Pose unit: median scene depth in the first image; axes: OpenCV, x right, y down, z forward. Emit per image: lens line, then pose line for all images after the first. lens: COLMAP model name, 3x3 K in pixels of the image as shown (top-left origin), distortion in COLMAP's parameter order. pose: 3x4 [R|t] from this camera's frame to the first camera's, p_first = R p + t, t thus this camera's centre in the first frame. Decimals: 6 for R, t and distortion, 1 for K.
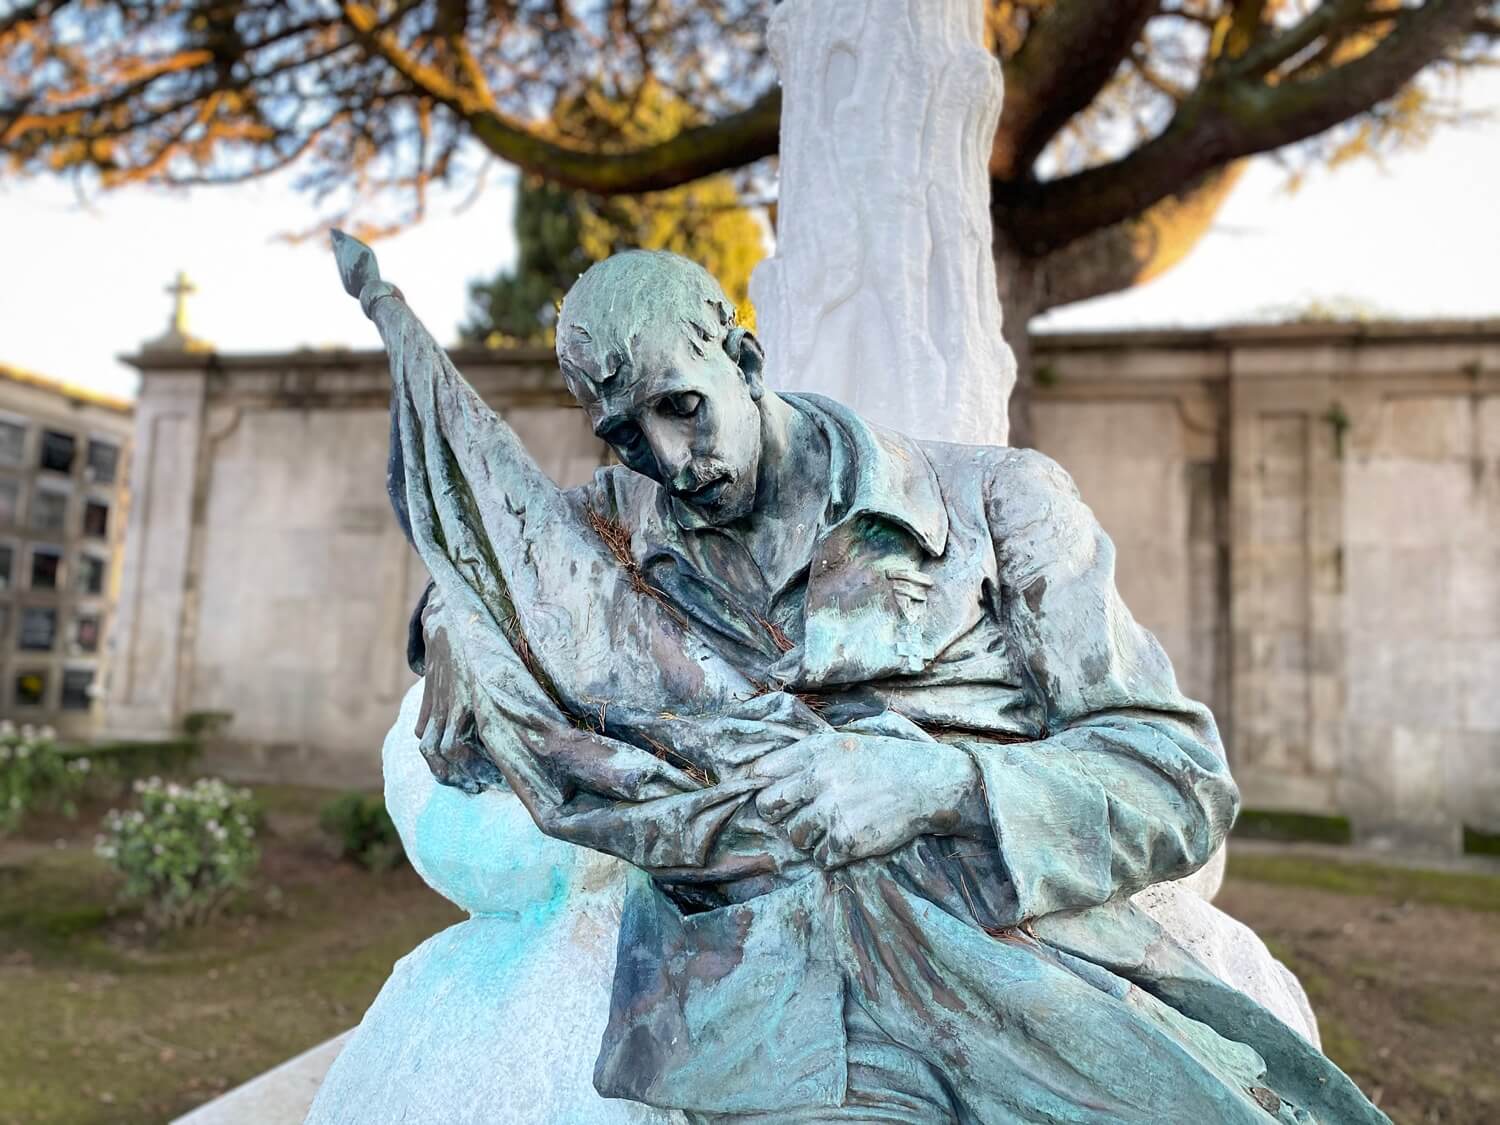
lens RADIAL K [[1128.9, 0, 743.2], [0, 1128.9, 565.1], [0, 0, 1]] dist [0.014570, -0.008122]
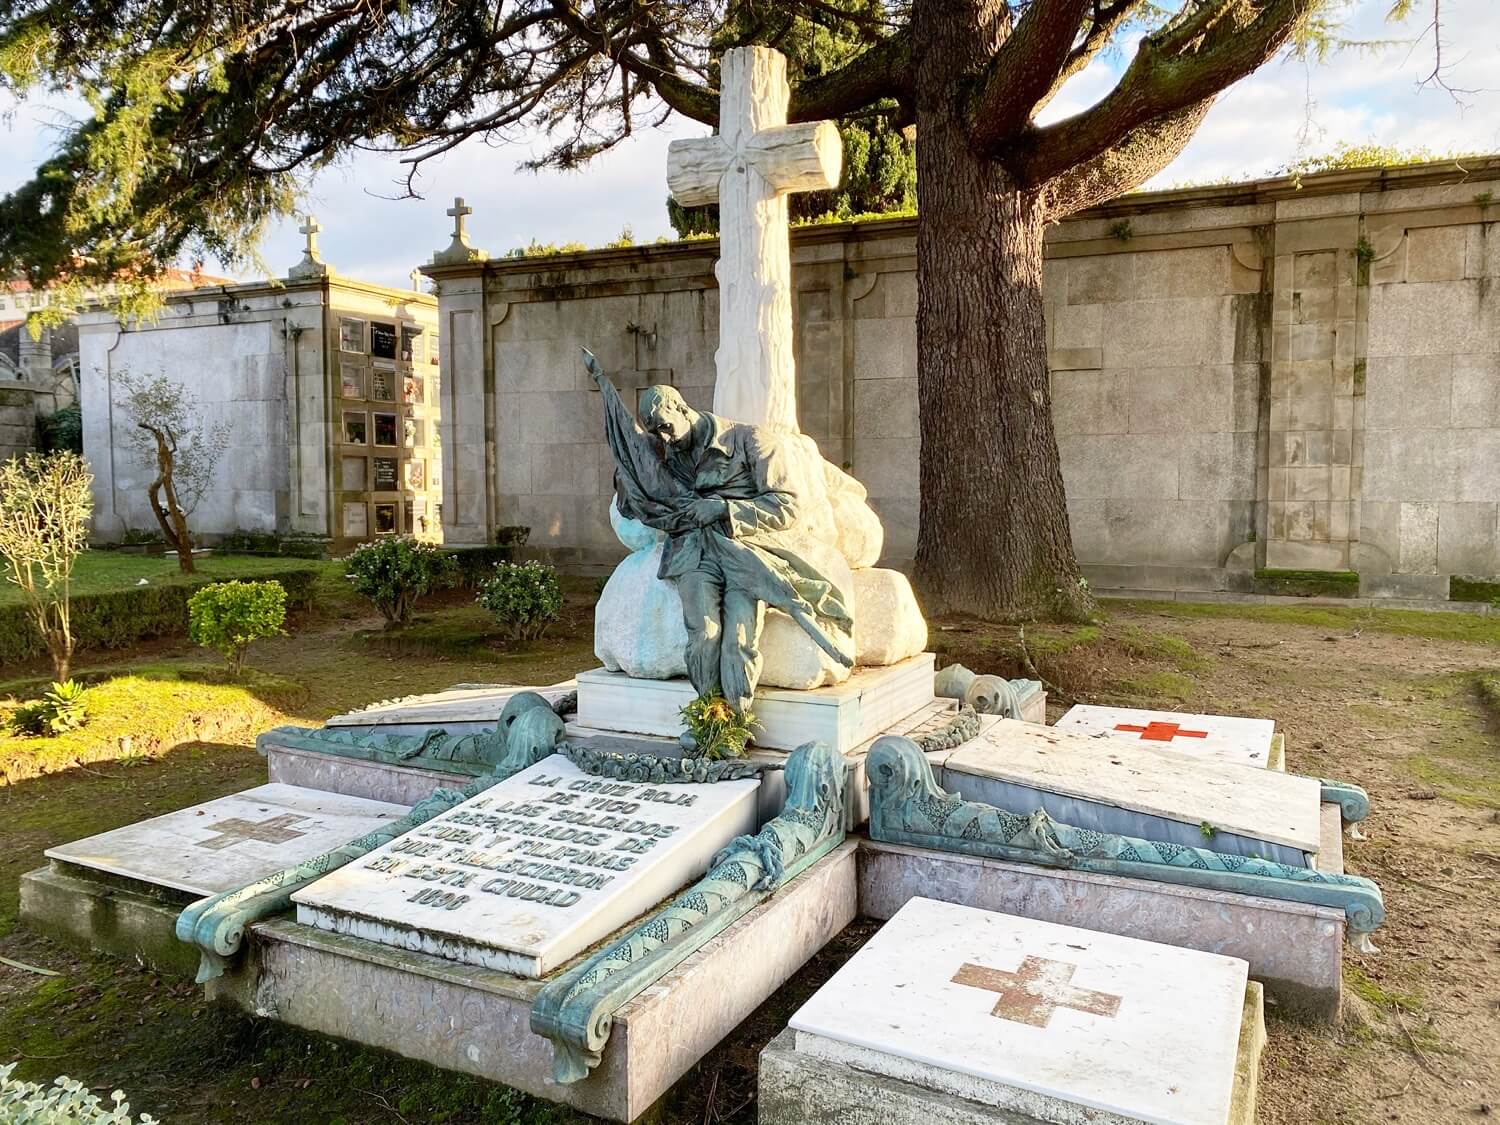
lens RADIAL K [[1128.9, 0, 752.1], [0, 1128.9, 557.5], [0, 0, 1]] dist [0.014570, -0.008122]
pose [[0.977910, -0.031185, -0.206686, 0.128207], [0.063127, 0.986698, 0.149805, -0.030417], [0.199265, -0.159543, 0.966871, -0.358282]]
